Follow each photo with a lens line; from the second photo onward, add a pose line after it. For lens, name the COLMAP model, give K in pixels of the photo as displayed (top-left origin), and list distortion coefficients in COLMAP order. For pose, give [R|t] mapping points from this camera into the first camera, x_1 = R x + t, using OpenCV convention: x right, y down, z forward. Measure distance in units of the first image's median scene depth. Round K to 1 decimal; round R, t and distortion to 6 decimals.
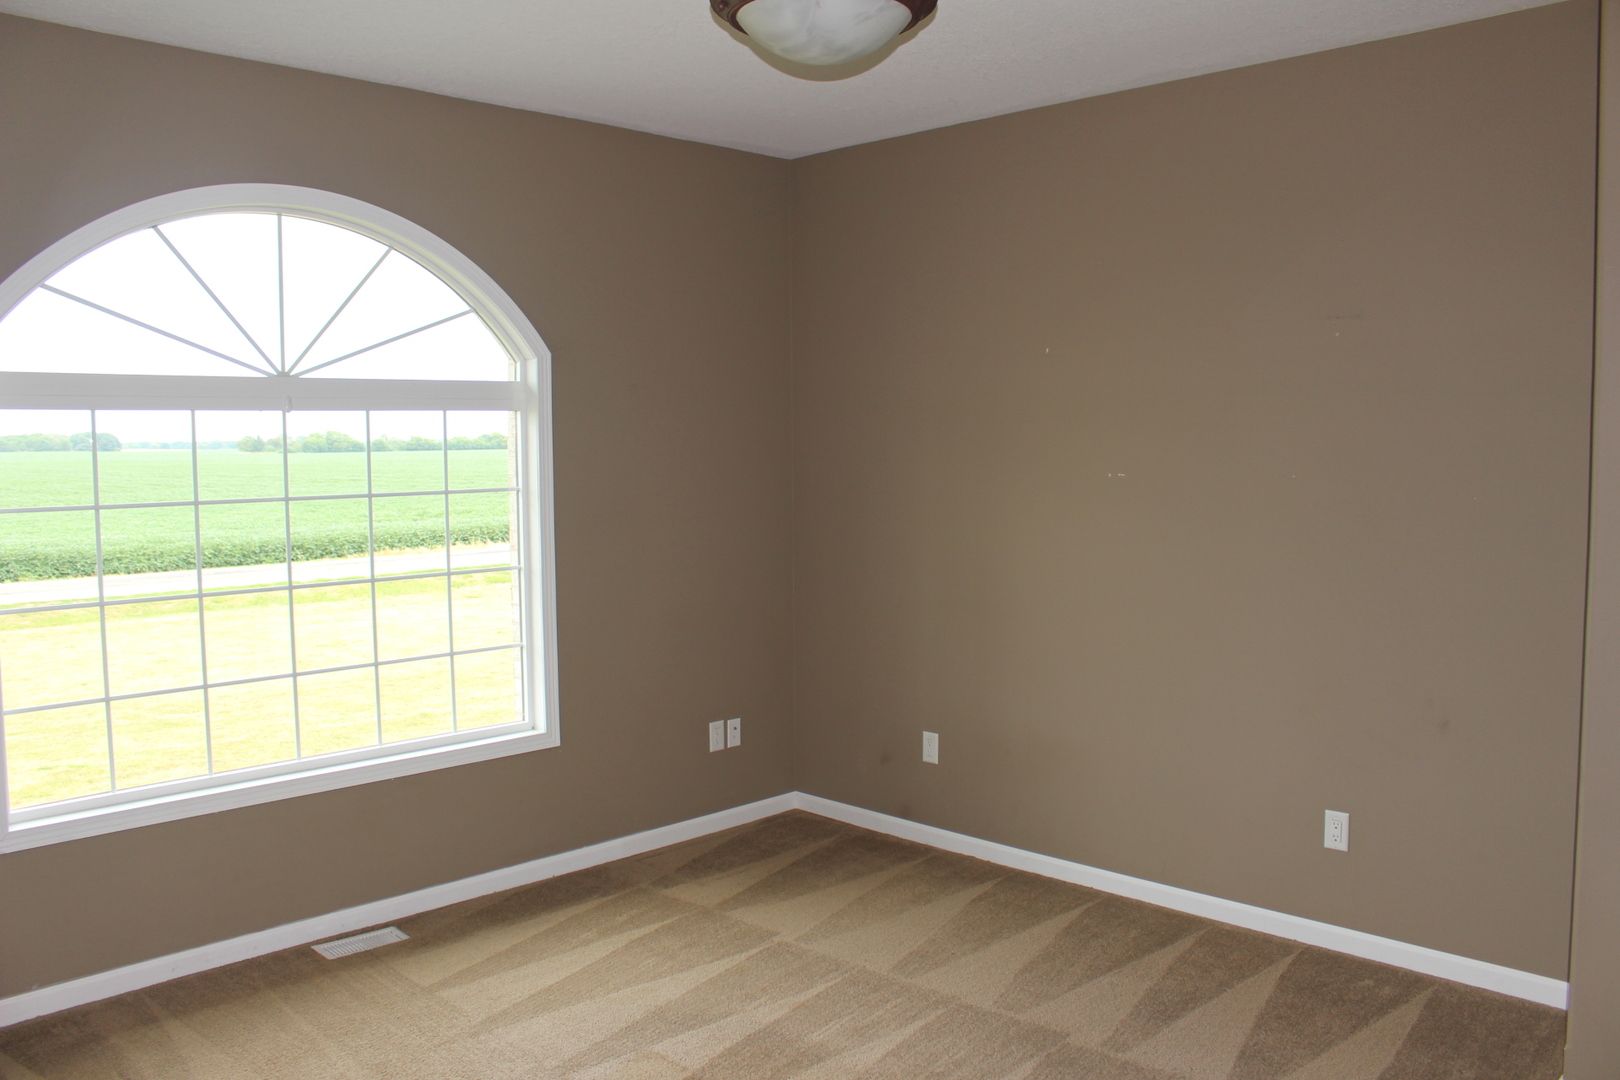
lens RADIAL K [[1329.5, 0, 802.2], [0, 1329.5, 546.0], [0, 0, 1]] dist [-0.159096, 0.132062]
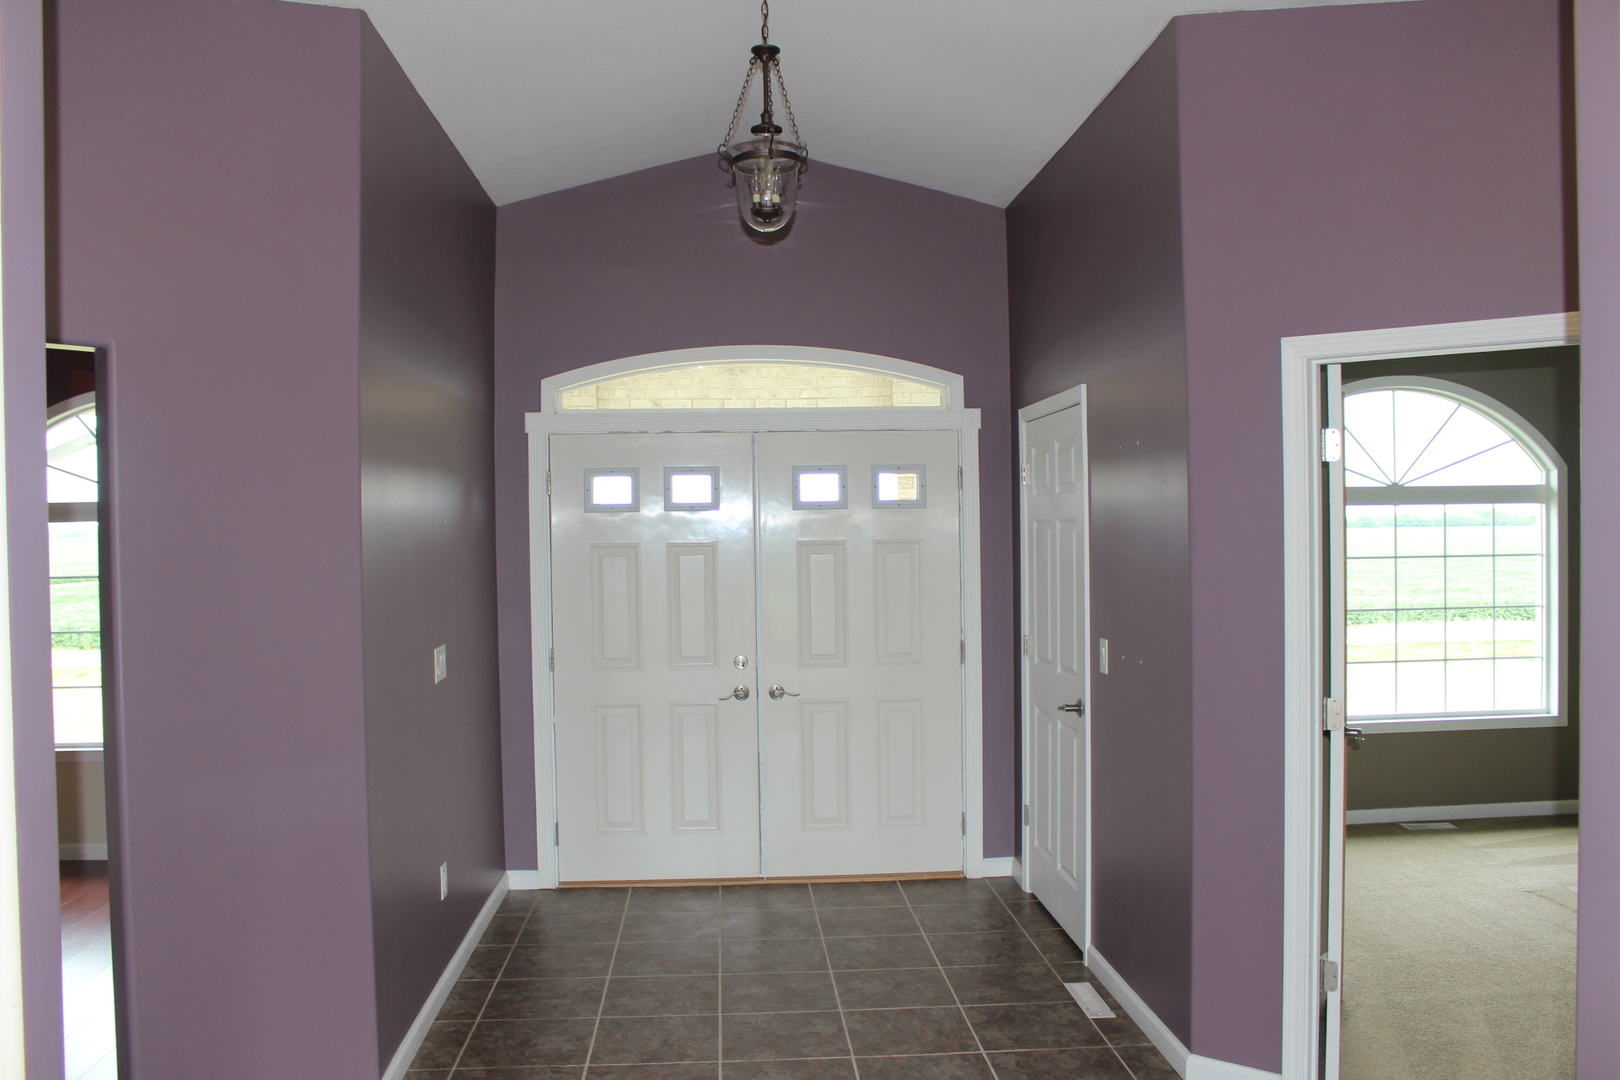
lens RADIAL K [[1329.5, 0, 802.2], [0, 1329.5, 546.0], [0, 0, 1]] dist [-0.159096, 0.132062]
pose [[0.751049, 0.008267, -0.660195, 0.122434], [-0.046519, 0.998099, -0.040423, 0.048033], [0.658606, 0.061072, 0.750006, -0.699181]]
